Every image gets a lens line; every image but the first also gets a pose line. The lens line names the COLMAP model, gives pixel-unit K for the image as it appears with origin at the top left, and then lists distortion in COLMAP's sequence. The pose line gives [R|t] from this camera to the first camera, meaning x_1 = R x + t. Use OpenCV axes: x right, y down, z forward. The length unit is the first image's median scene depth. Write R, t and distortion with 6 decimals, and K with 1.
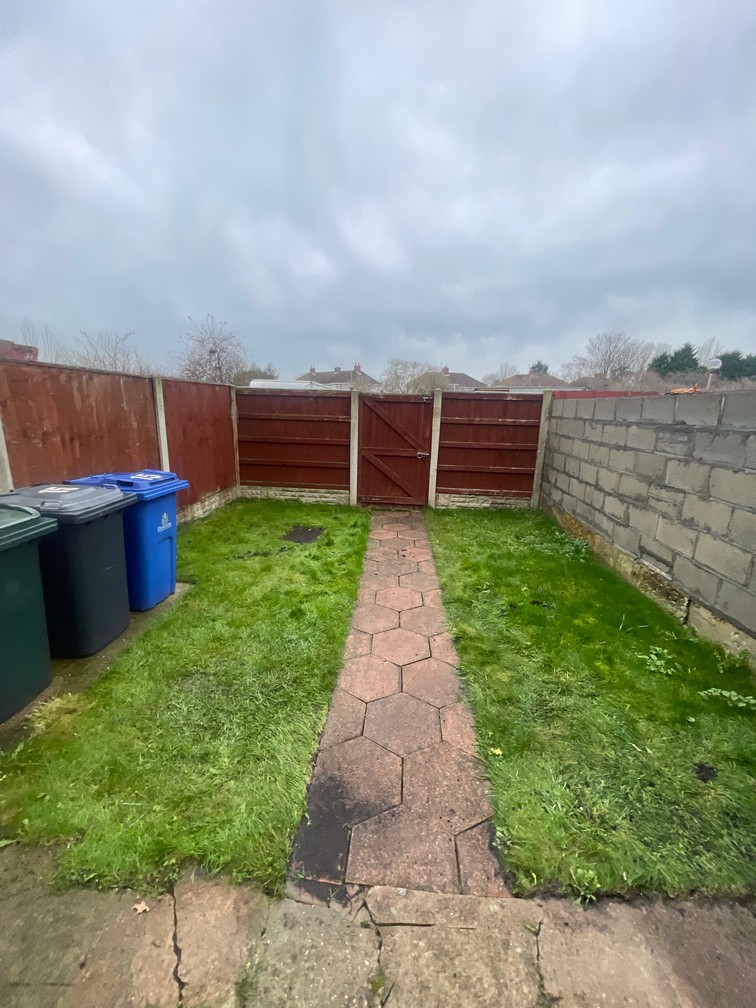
lens RADIAL K [[410.4, 0, 372.8], [0, 410.4, 498.4], [0, 0, 1]] dist [0.001283, 0.000077]
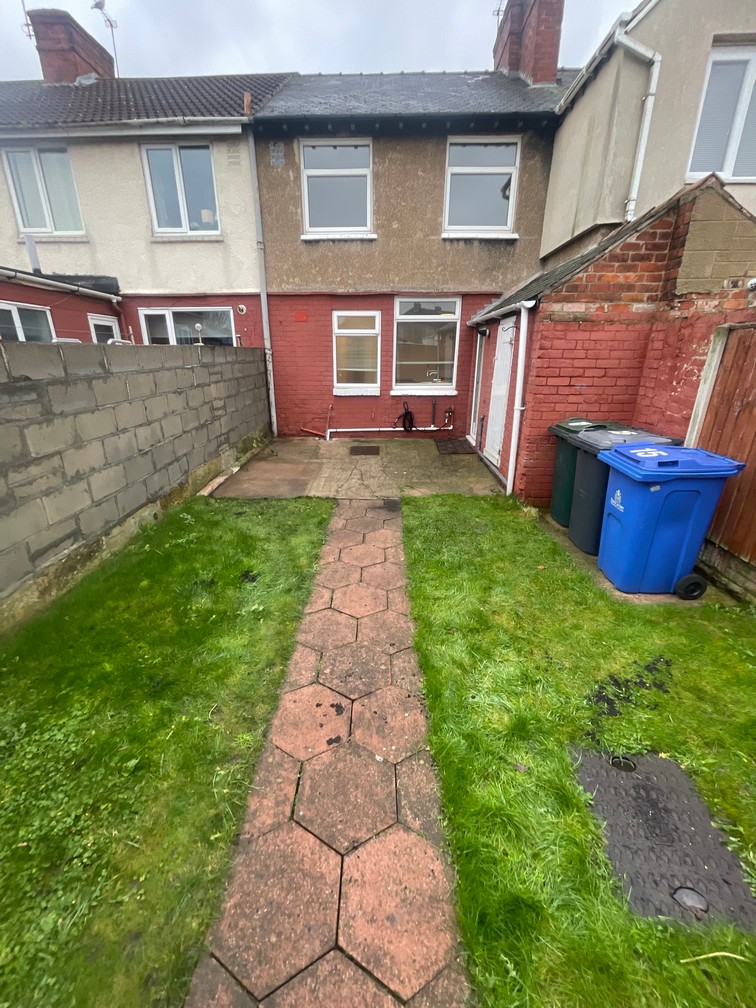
lens RADIAL K [[410.4, 0, 373.3], [0, 410.4, 506.2], [0, 0, 1]] dist [0.001283, 0.000077]
pose [[-0.998788, -0.003501, -0.049095, 0.088018], [-0.029771, 0.837292, 0.545945, -0.430420], [0.039196, 0.546745, -0.836381, 1.814960]]
